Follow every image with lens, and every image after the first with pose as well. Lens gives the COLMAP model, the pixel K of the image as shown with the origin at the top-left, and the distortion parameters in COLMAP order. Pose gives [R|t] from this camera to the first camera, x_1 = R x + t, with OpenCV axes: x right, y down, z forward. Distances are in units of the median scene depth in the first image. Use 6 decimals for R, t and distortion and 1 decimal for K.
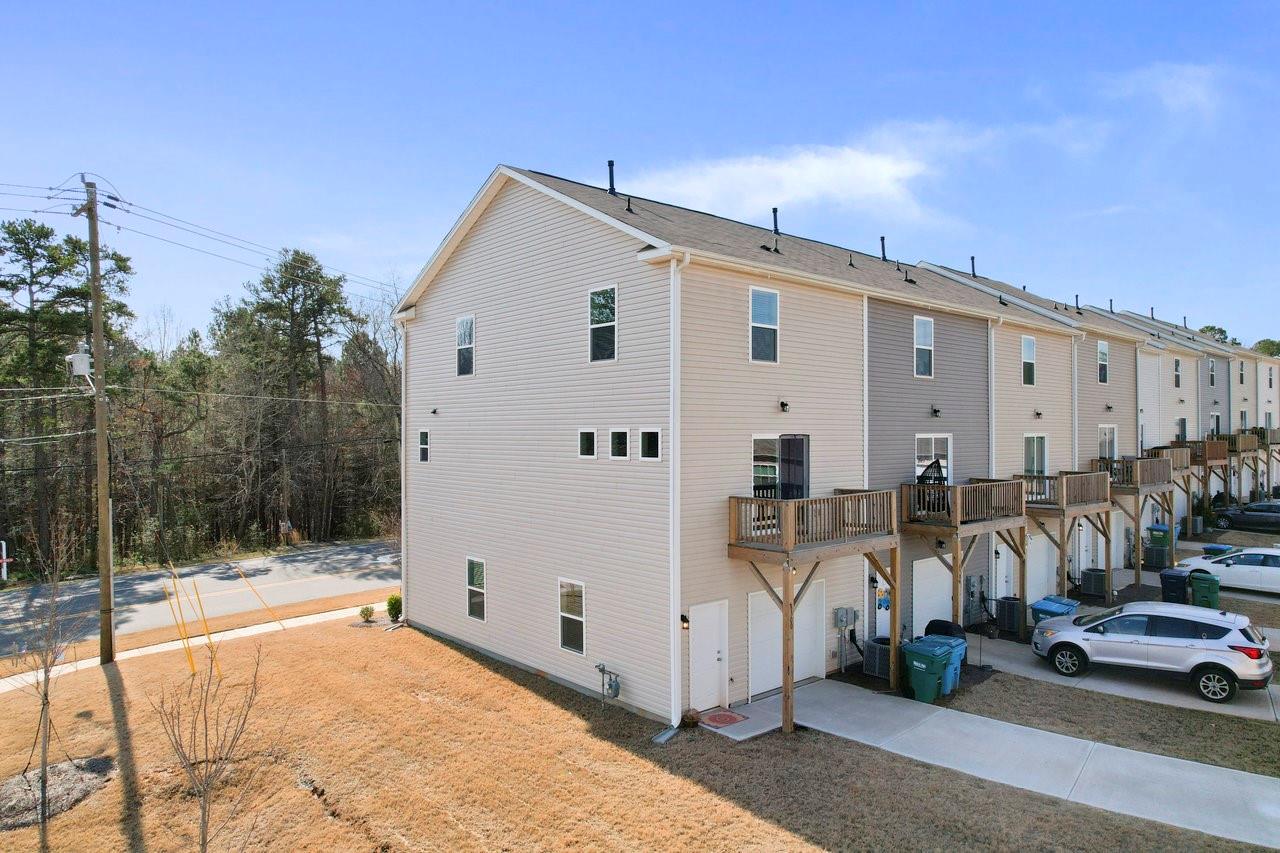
lens RADIAL K [[821.6, 0, 639.2], [0, 821.6, 426.6], [0, 0, 1]] dist [-0.036592, 0.004656]
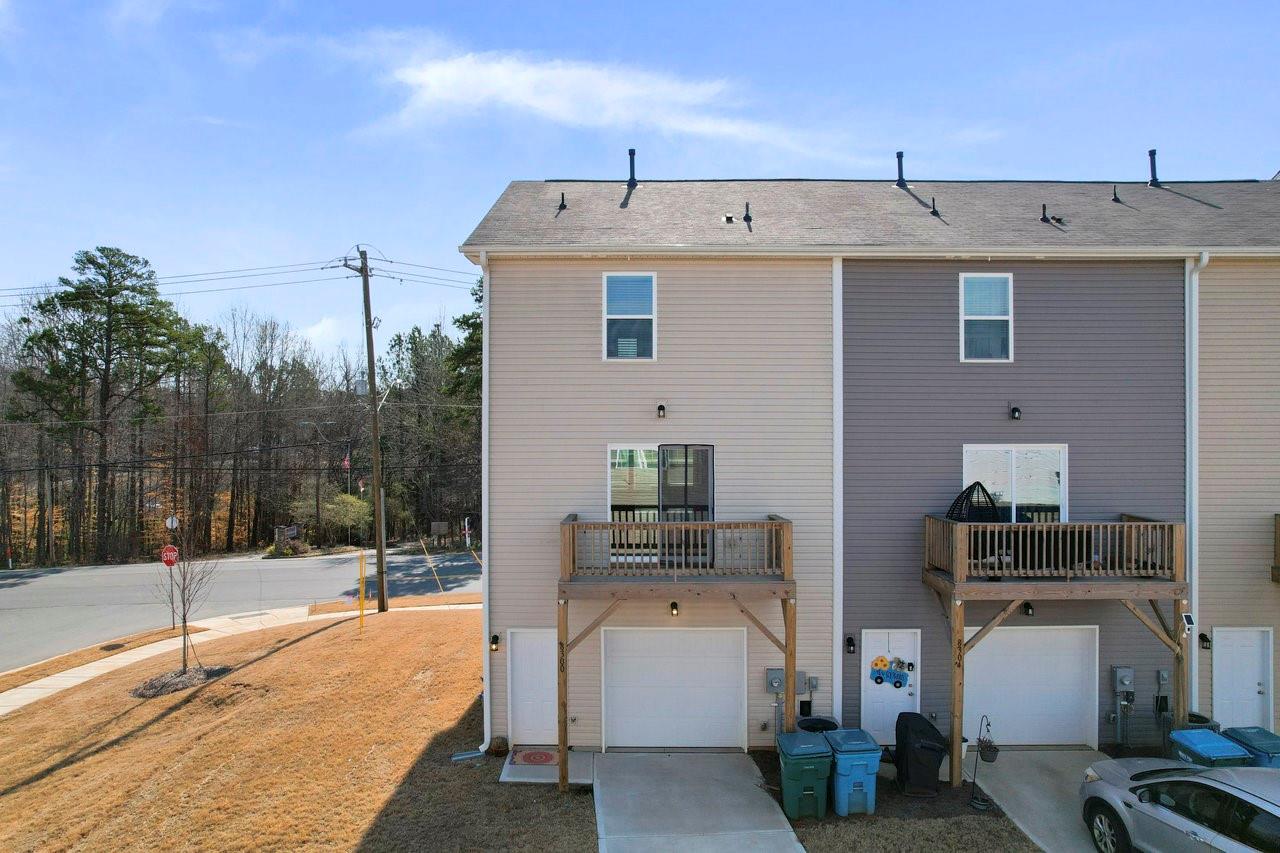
lens RADIAL K [[821.6, 0, 639.4], [0, 821.6, 433.0], [0, 0, 1]] dist [-0.036592, 0.004656]
pose [[0.745897, 0.000621, -0.666062, 0.717489], [0.003831, 0.999979, 0.005223, -0.006567], [0.666051, -0.006447, 0.745878, 0.365378]]
